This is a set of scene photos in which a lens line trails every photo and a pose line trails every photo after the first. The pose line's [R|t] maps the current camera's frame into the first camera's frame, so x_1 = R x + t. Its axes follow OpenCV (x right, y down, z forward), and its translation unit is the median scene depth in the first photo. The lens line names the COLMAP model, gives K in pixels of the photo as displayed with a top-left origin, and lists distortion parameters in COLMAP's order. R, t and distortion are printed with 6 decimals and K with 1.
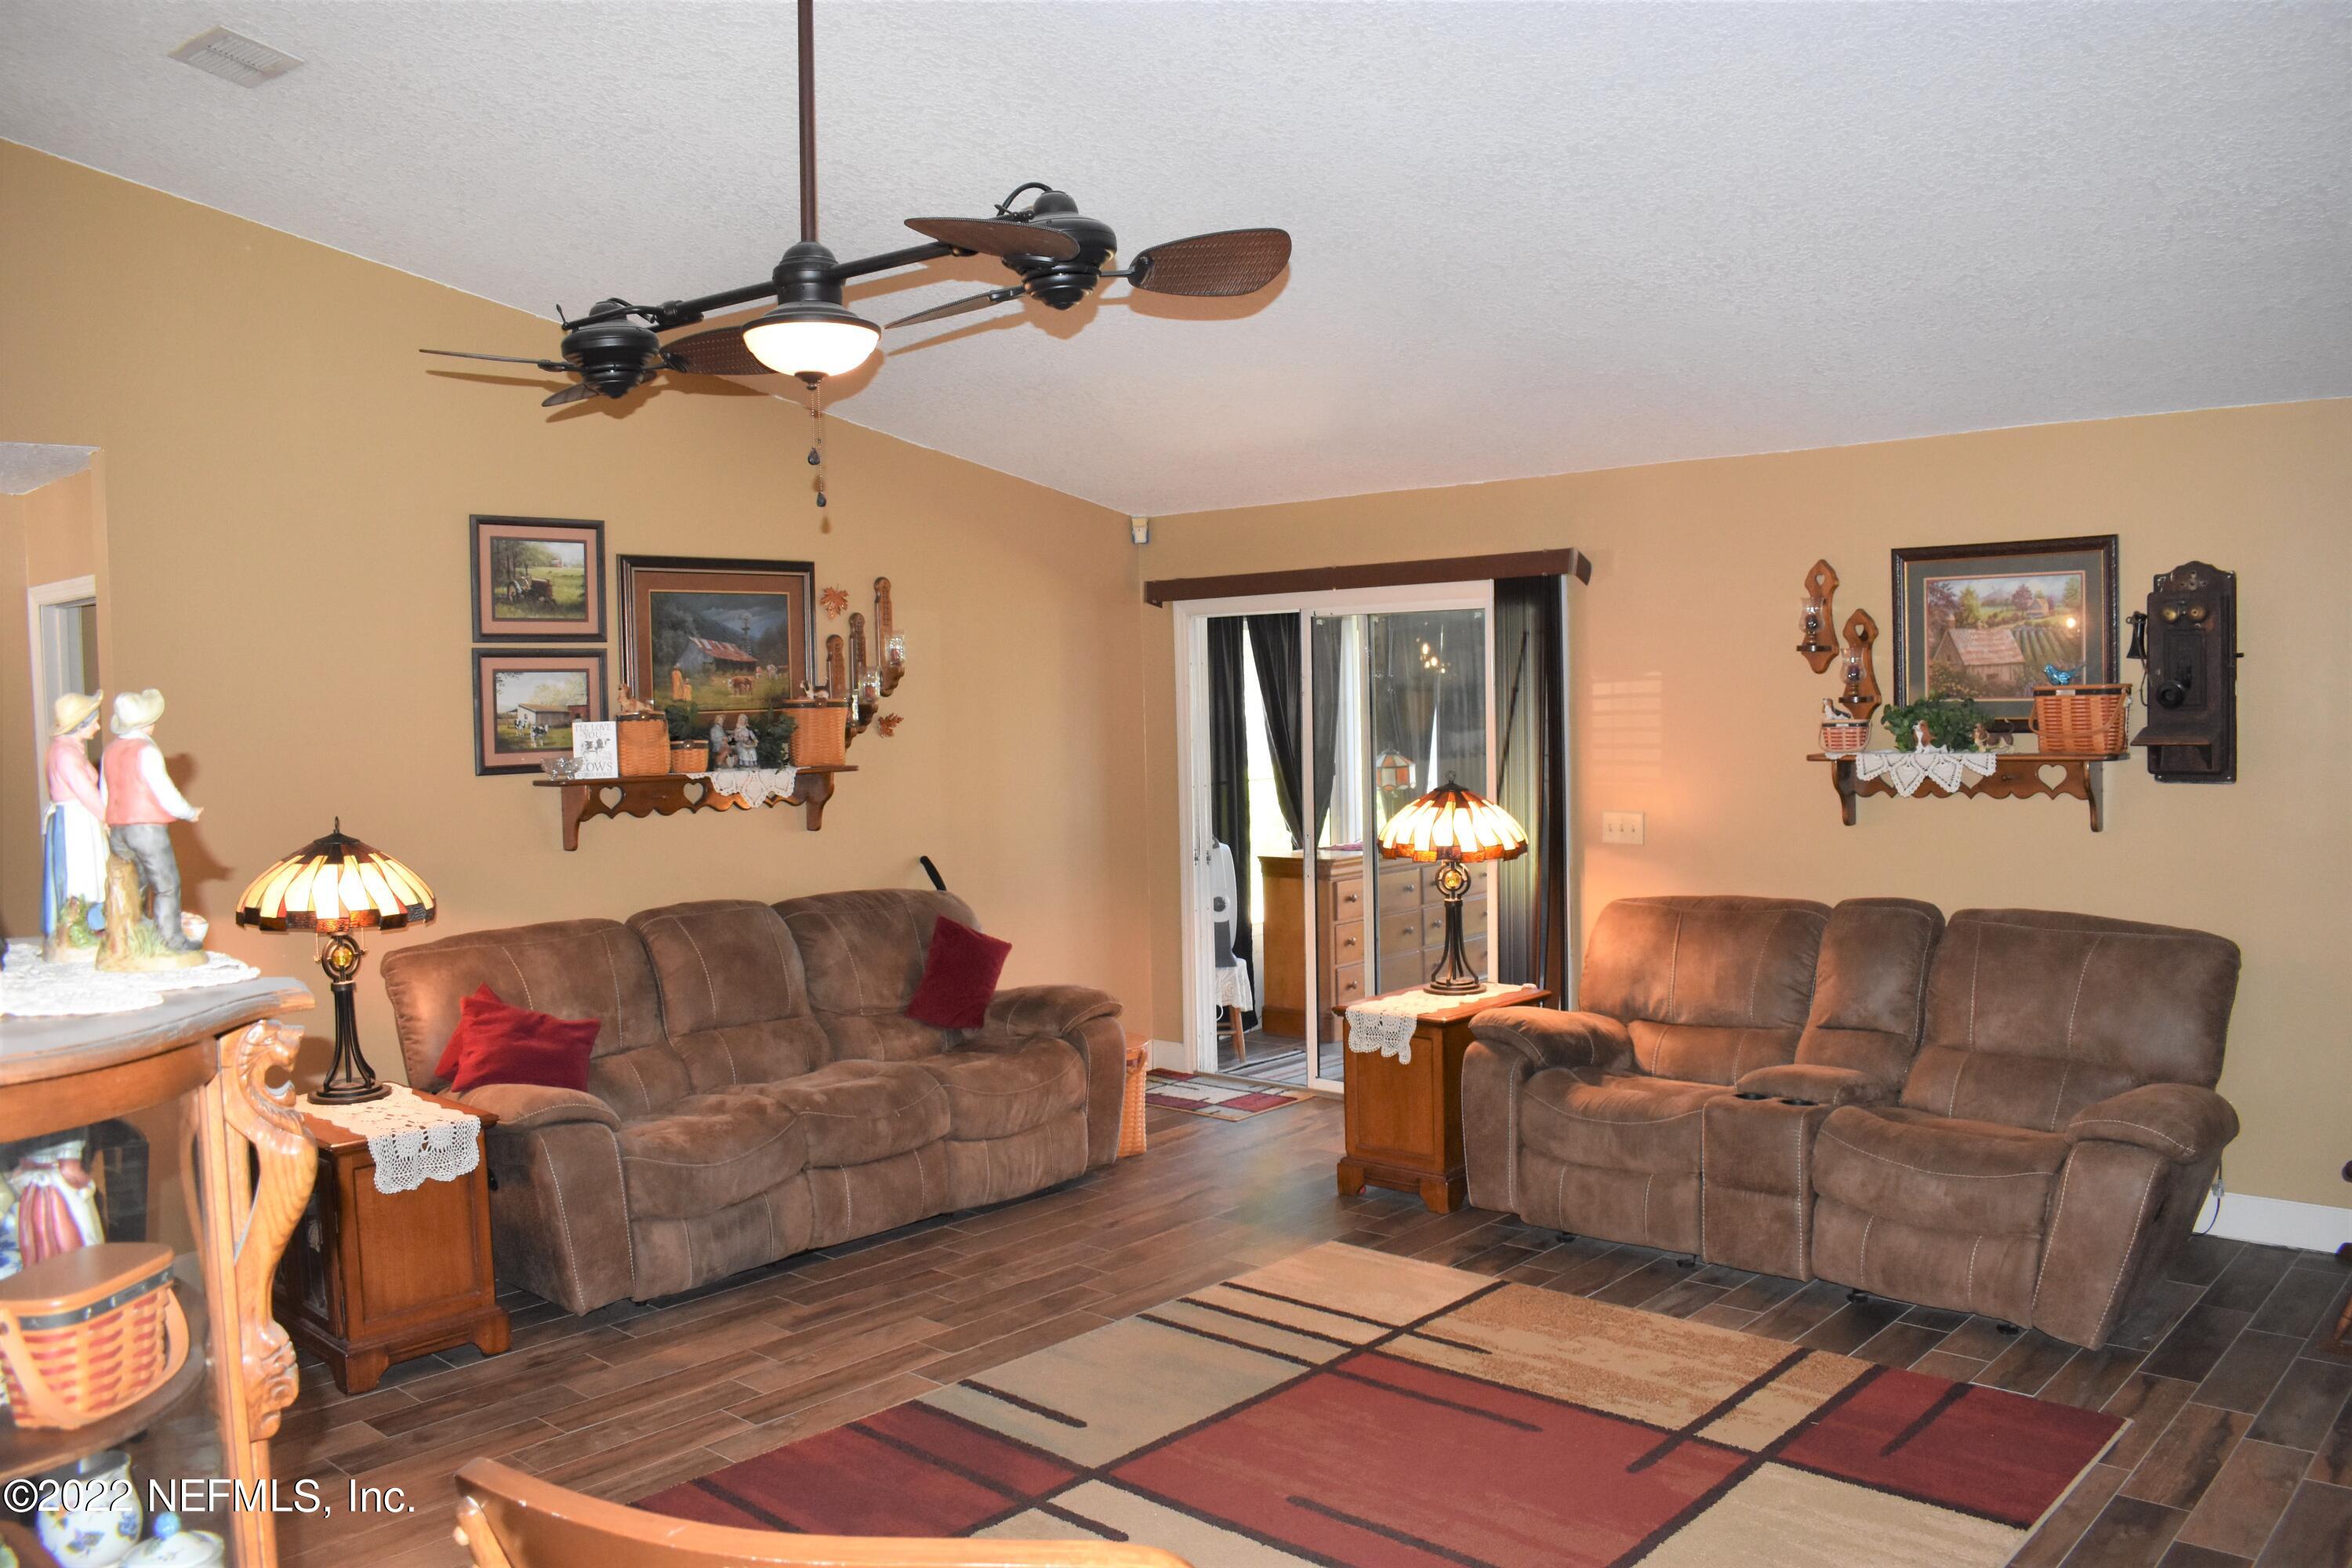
lens RADIAL K [[1853.2, 0, 1184.0], [0, 1853.2, 784.6], [0, 0, 1]] dist [-0.088981, 0.015900]
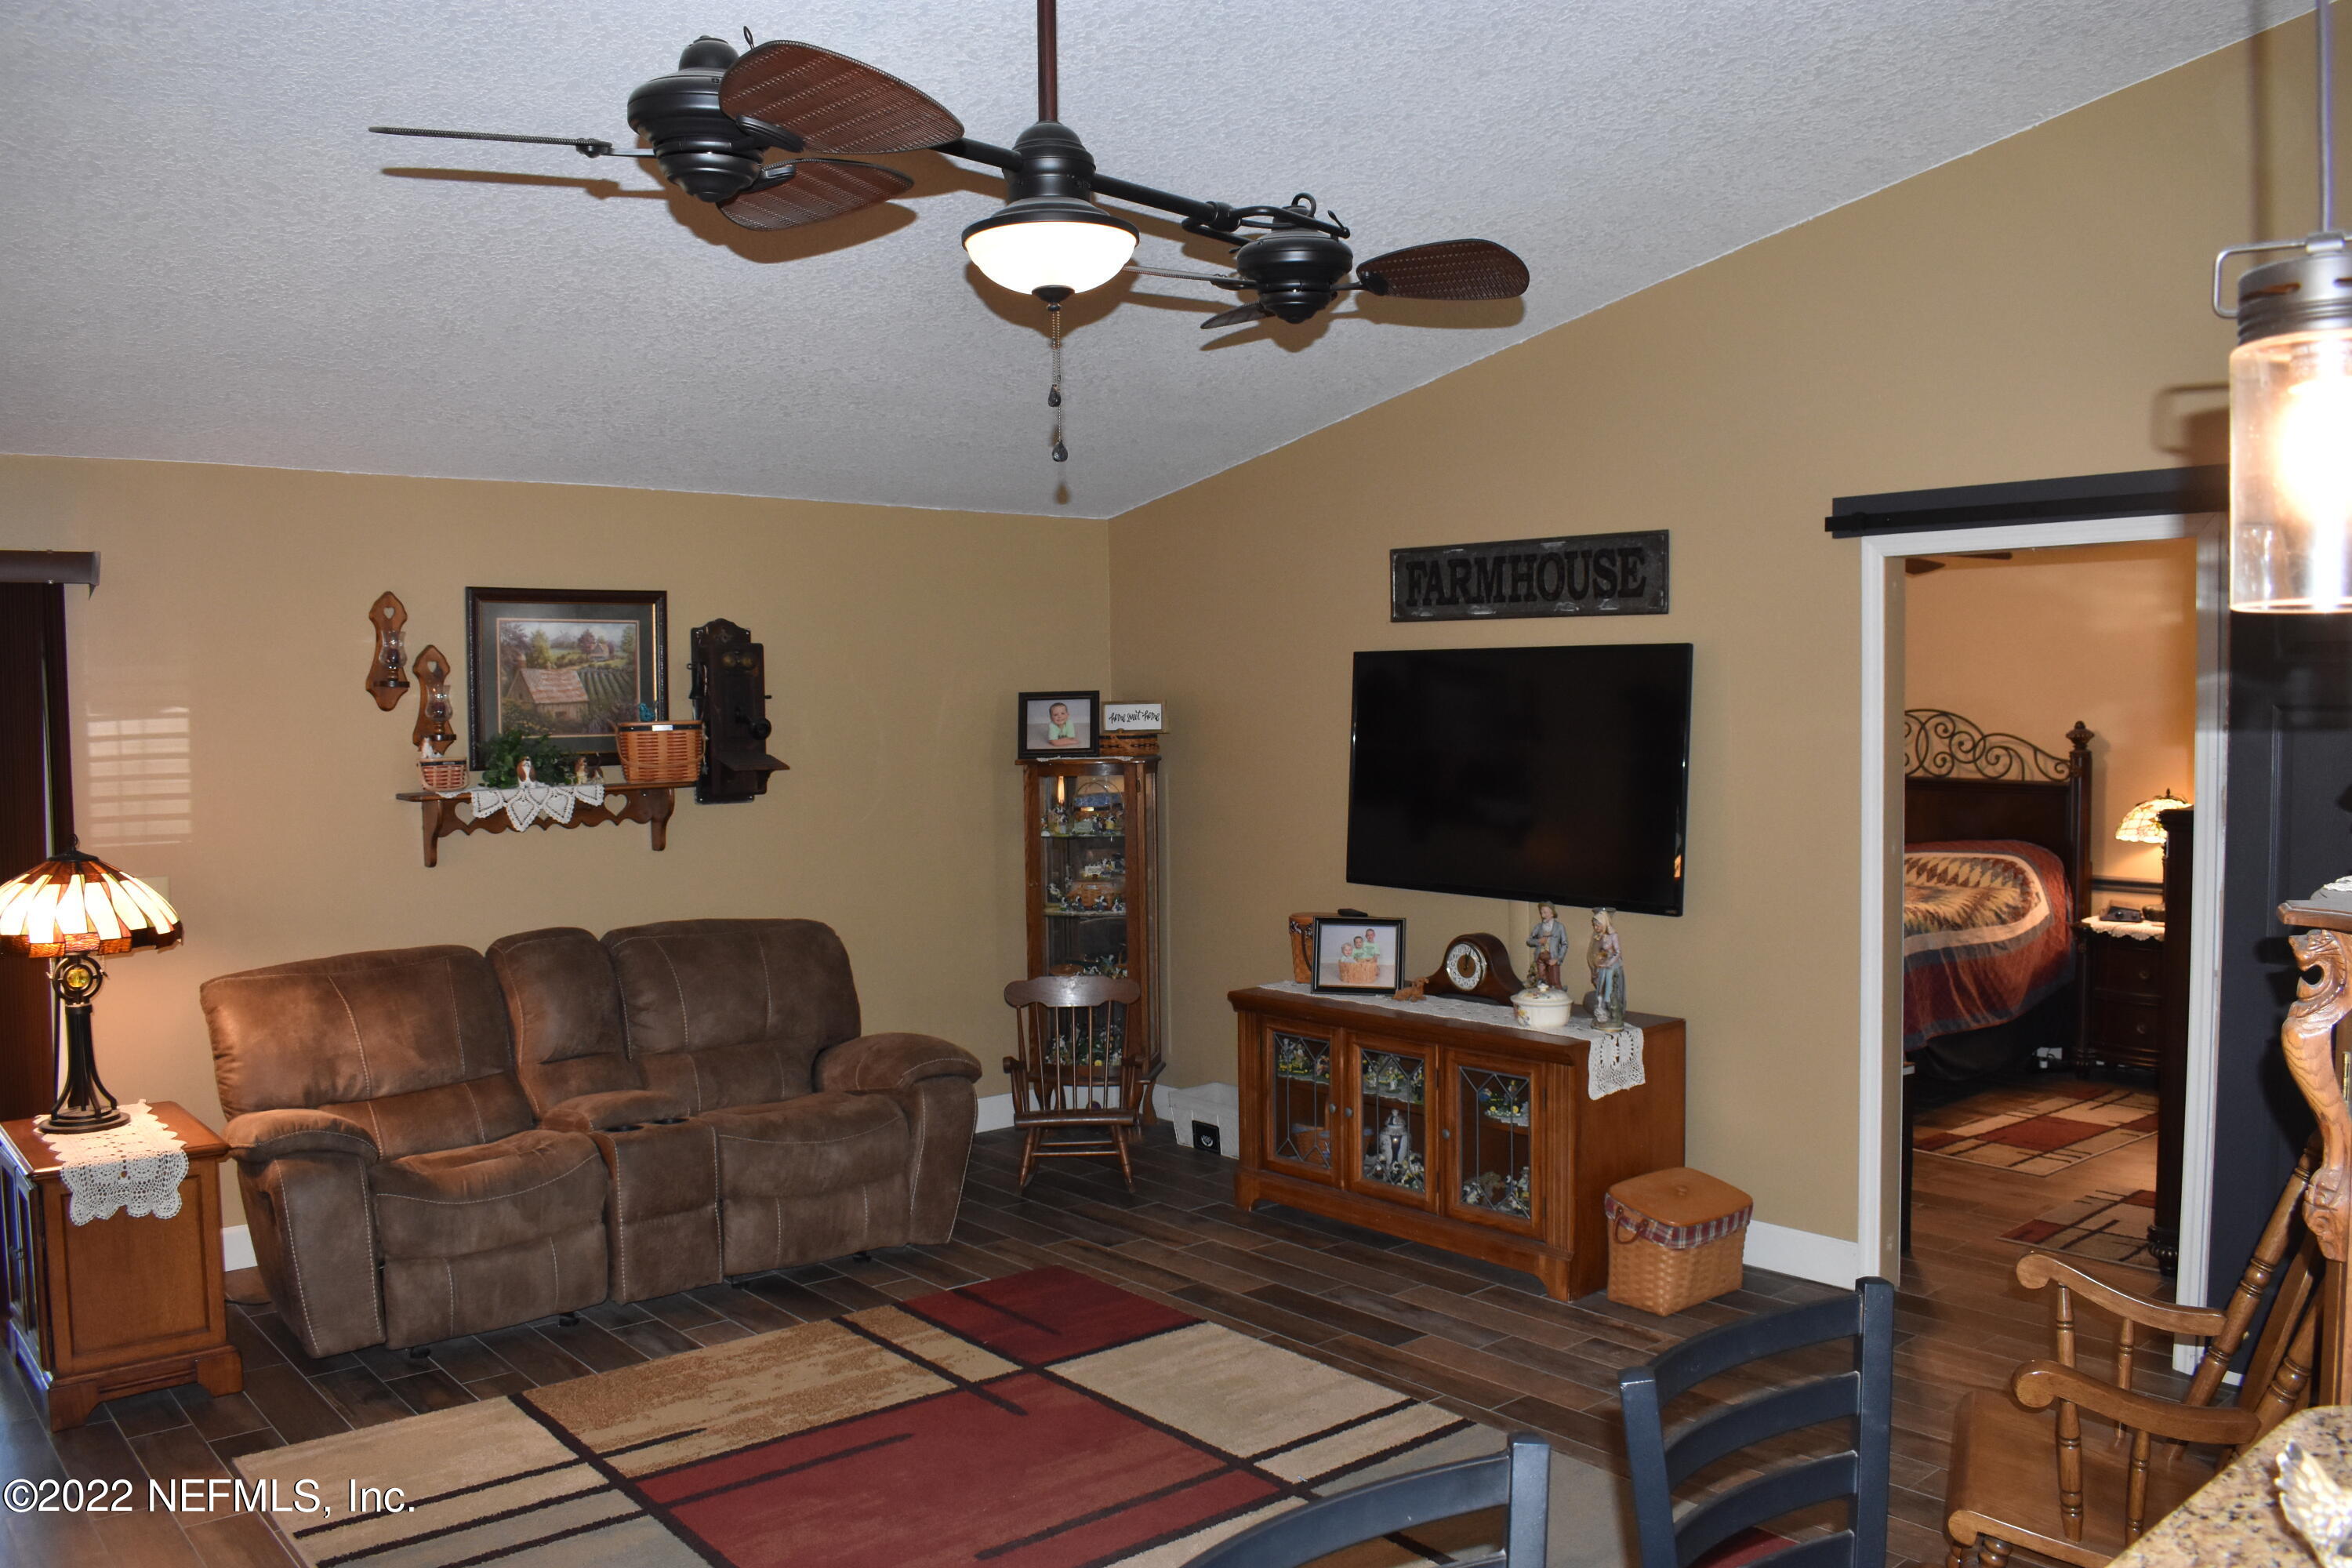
lens RADIAL K [[1853.2, 0, 1179.0], [0, 1853.2, 776.1], [0, 0, 1]] dist [-0.088981, 0.015900]
pose [[0.130732, -0.018469, 0.991246, -0.598825], [0.061316, 0.998063, 0.010509, -0.012704], [-0.989520, 0.059406, 0.131611, 0.522395]]
